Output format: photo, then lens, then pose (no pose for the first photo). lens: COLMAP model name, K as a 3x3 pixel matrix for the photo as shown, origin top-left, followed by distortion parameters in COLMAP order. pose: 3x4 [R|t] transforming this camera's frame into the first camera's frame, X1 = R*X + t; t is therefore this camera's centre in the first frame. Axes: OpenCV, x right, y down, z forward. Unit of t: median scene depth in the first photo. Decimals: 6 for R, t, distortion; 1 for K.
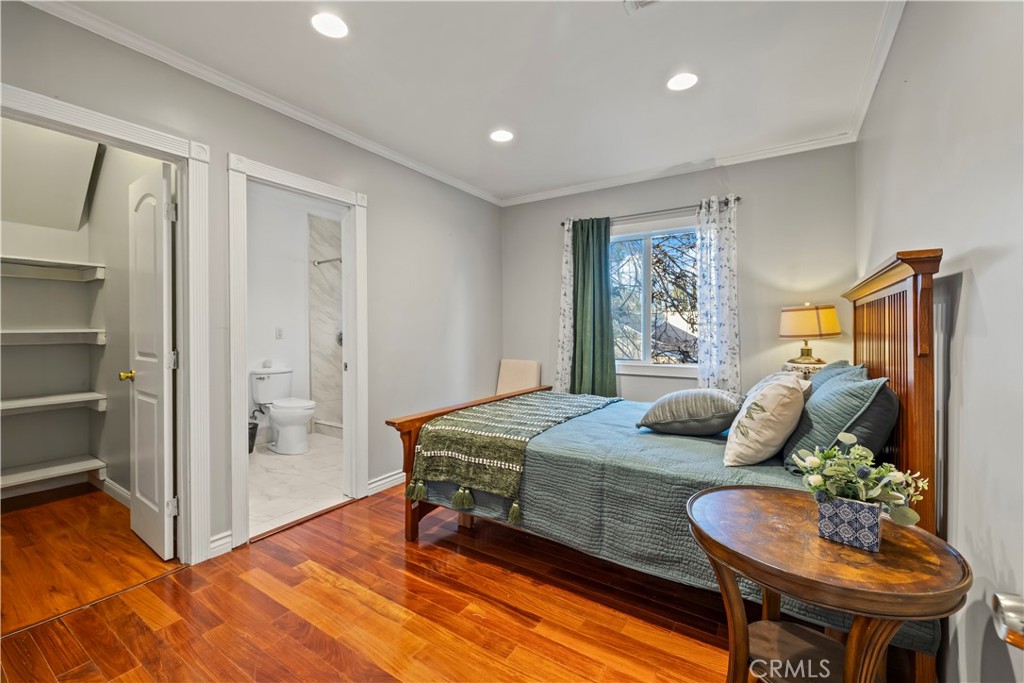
lens RADIAL K [[434.3, 0, 506.2], [0, 434.3, 334.8], [0, 0, 1]] dist [-0.001470, -0.000167]
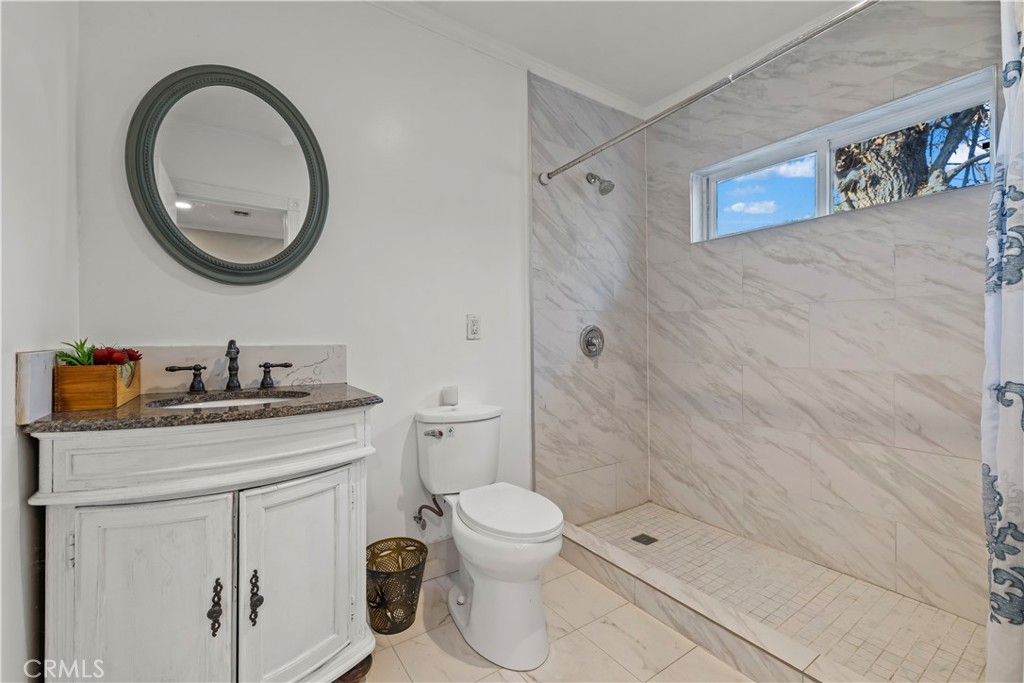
lens RADIAL K [[434.3, 0, 513.7], [0, 434.3, 342.0], [0, 0, 1]] dist [-0.001470, -0.000167]
pose [[0.927819, -0.000731, -0.373029, -0.295813], [-0.000206, 0.999997, -0.002470, 0.011072], [0.373030, 0.002368, 0.927816, 0.561031]]
